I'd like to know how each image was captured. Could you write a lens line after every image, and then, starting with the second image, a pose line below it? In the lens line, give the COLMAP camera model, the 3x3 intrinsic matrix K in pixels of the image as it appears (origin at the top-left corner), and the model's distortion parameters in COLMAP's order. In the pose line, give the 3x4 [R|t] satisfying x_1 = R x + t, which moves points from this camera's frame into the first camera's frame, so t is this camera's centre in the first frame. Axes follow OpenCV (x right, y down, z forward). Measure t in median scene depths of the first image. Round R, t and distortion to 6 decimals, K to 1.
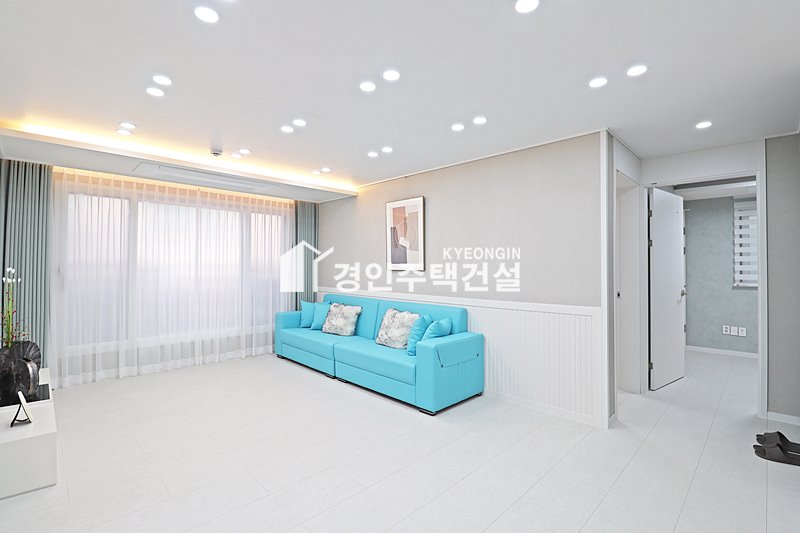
lens RADIAL K [[368.1, 0, 401.0], [0, 368.1, 261.8], [0, 0, 1]] dist [0.001274, -0.011145]
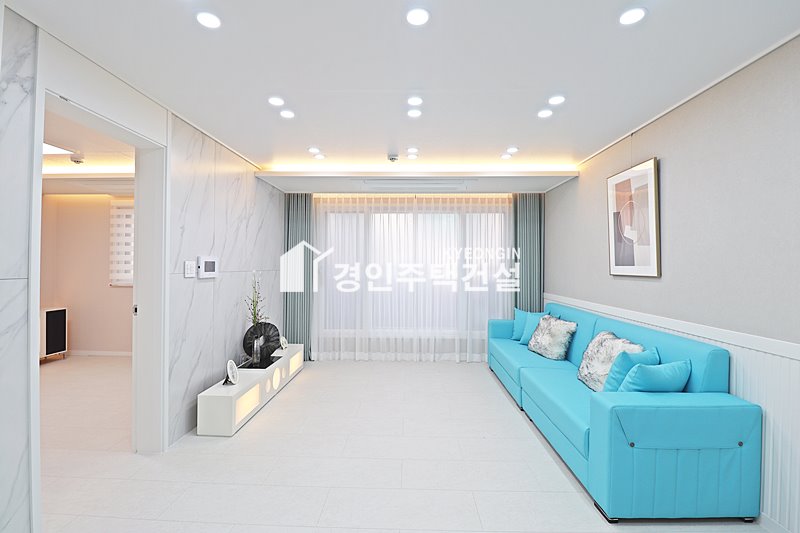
lens RADIAL K [[368.1, 0, 401.0], [0, 368.1, 261.8], [0, 0, 1]] dist [0.001274, -0.011145]
pose [[0.689432, -0.008922, -0.724296, 0.200880], [0.006366, 0.999960, -0.006258, -0.000521], [0.724322, -0.000296, 0.689461, 0.244963]]
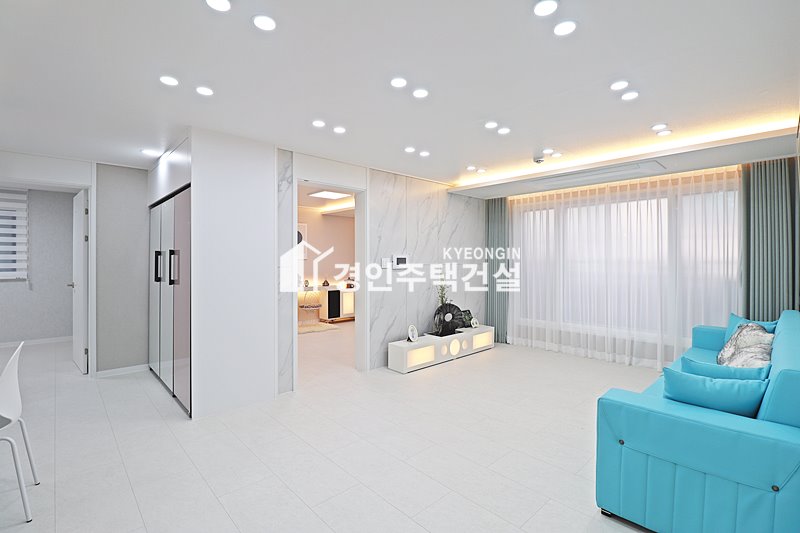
lens RADIAL K [[368.1, 0, 401.0], [0, 368.1, 261.8], [0, 0, 1]] dist [0.001274, -0.011145]
pose [[-0.031069, -0.000669, -0.999517, 0.486424], [0.011958, 0.999928, -0.001041, 0.004112], [0.999446, -0.011984, -0.031059, 0.489151]]
